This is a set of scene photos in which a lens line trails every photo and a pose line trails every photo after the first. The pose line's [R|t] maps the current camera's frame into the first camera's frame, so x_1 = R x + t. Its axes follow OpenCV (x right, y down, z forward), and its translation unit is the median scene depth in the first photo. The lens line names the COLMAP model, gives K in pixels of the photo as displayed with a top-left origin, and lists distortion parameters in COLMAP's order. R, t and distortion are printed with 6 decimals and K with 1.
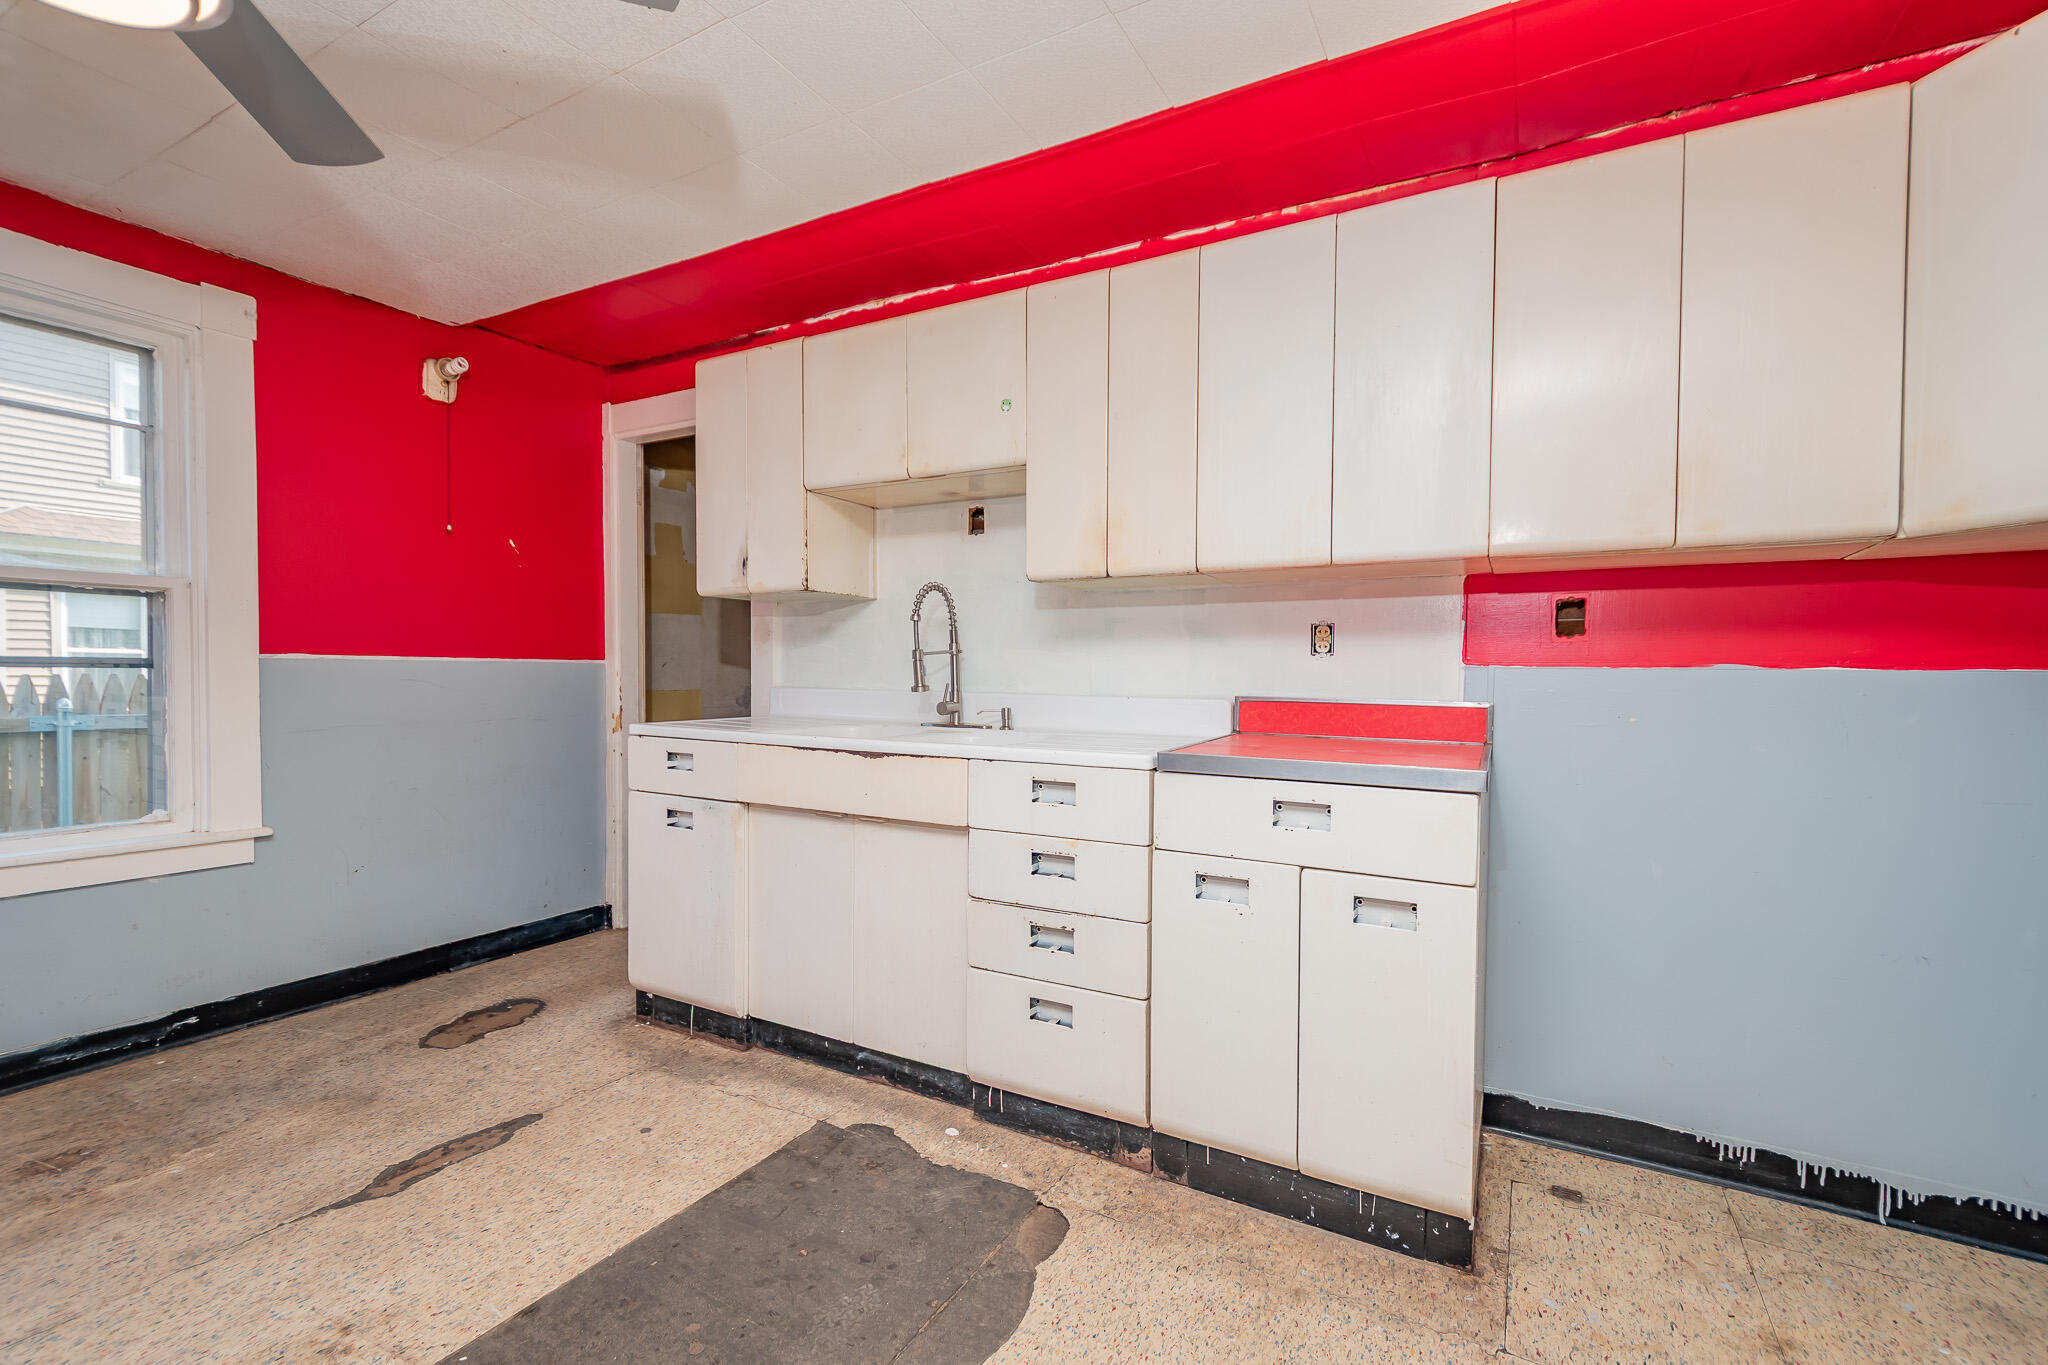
lens RADIAL K [[898.6, 0, 1071.0], [0, 898.6, 695.3], [0, 0, 1]] dist [0.012702, -0.004963]
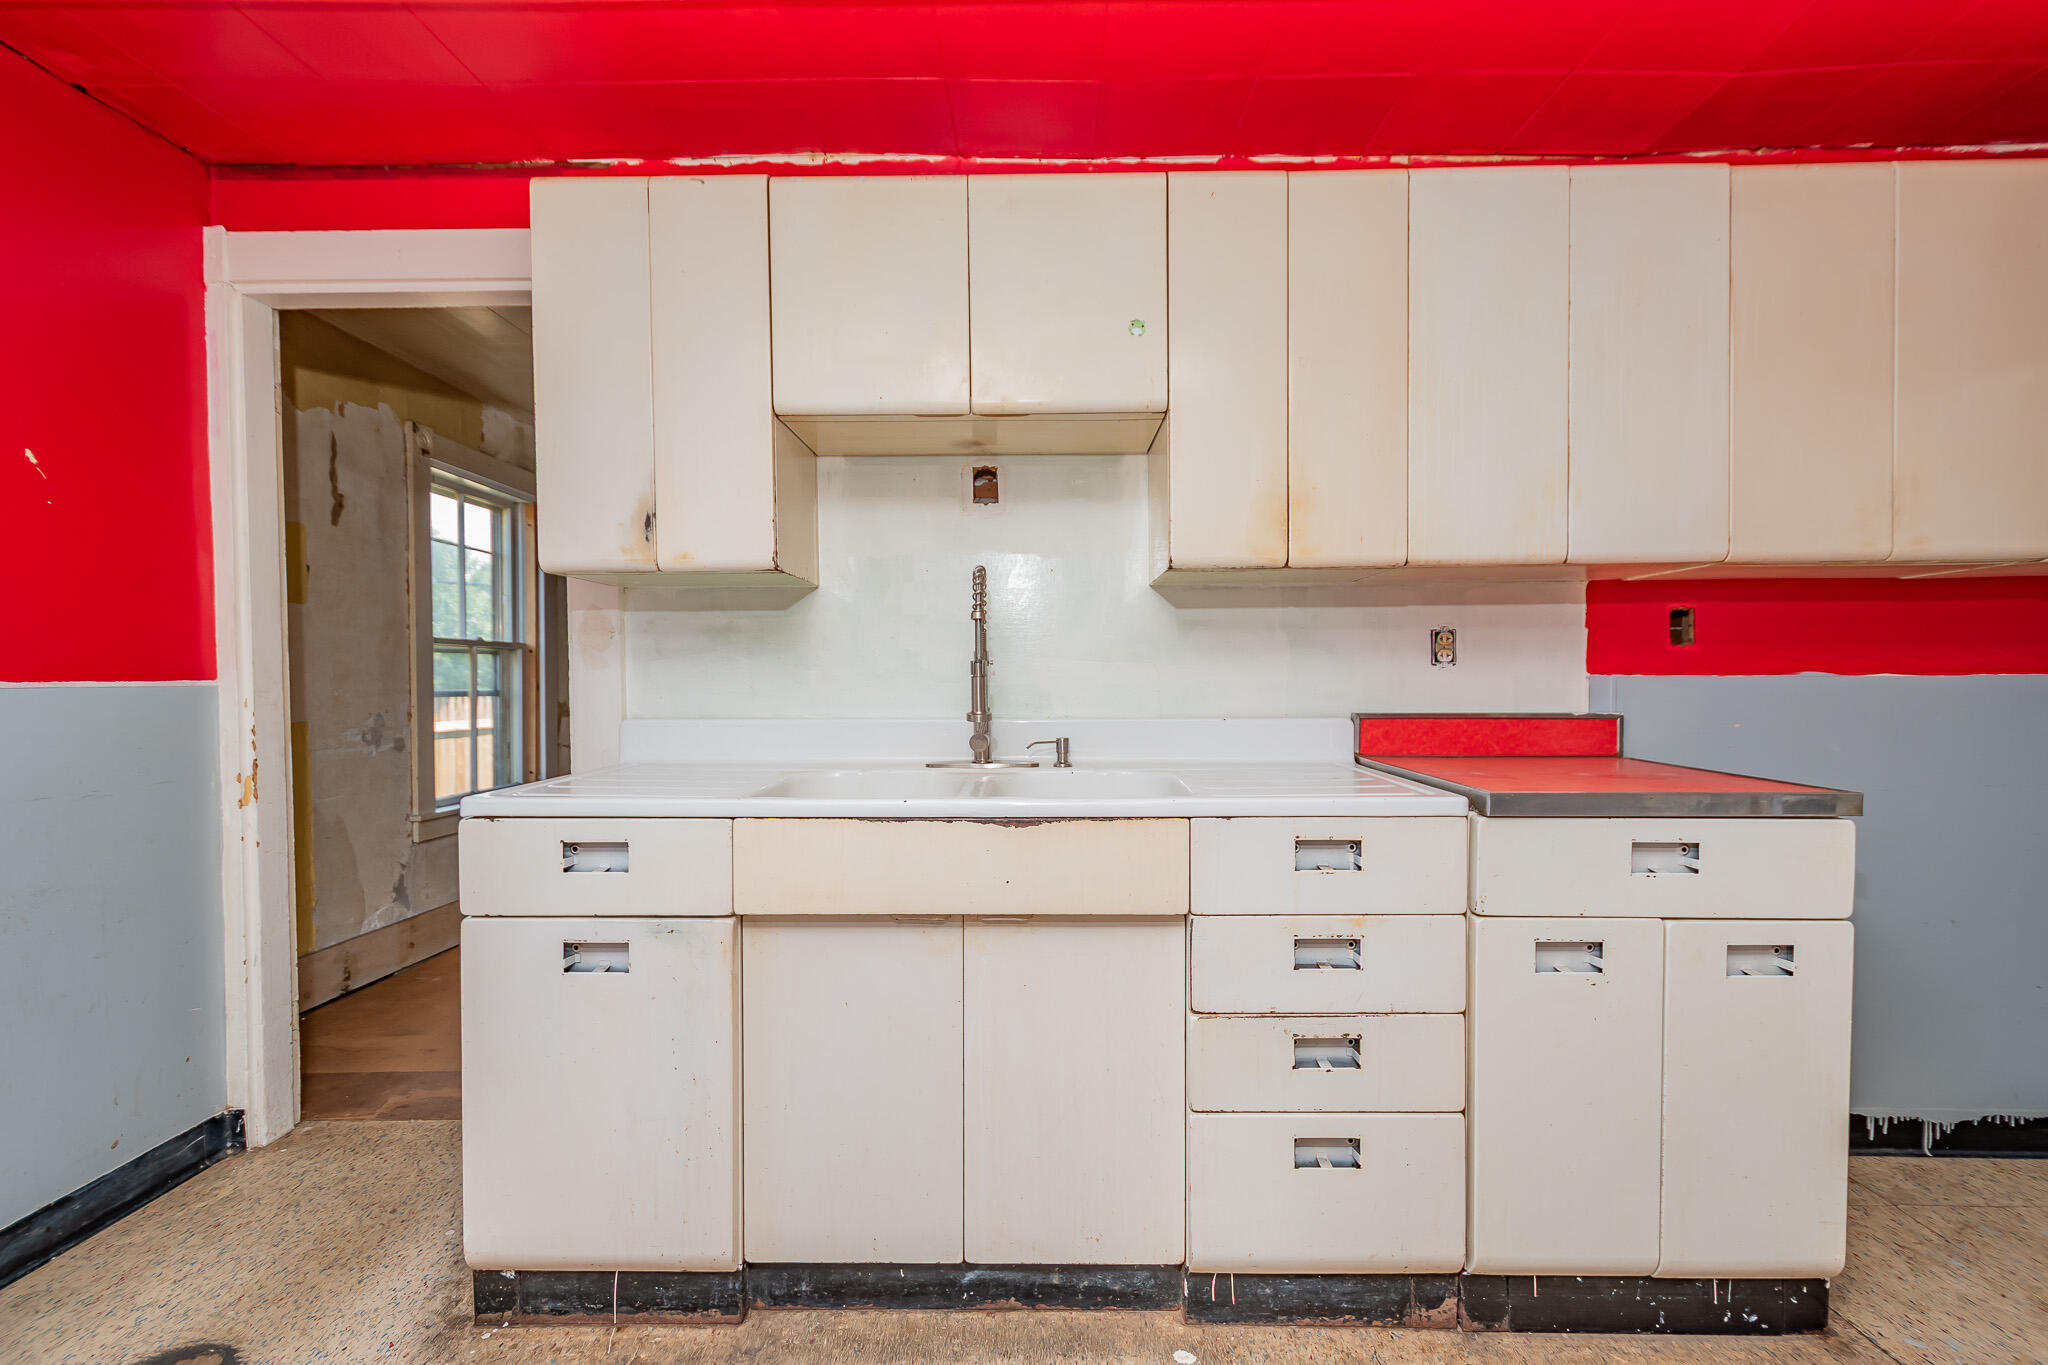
lens RADIAL K [[898.6, 0, 1023.3], [0, 898.6, 692.8], [0, 0, 1]] dist [0.012702, -0.004963]
pose [[0.885126, -0.023299, 0.464767, -0.517770], [0.025355, 0.999677, 0.001827, -0.029713], [-0.464660, 0.010167, 0.885431, 0.407761]]
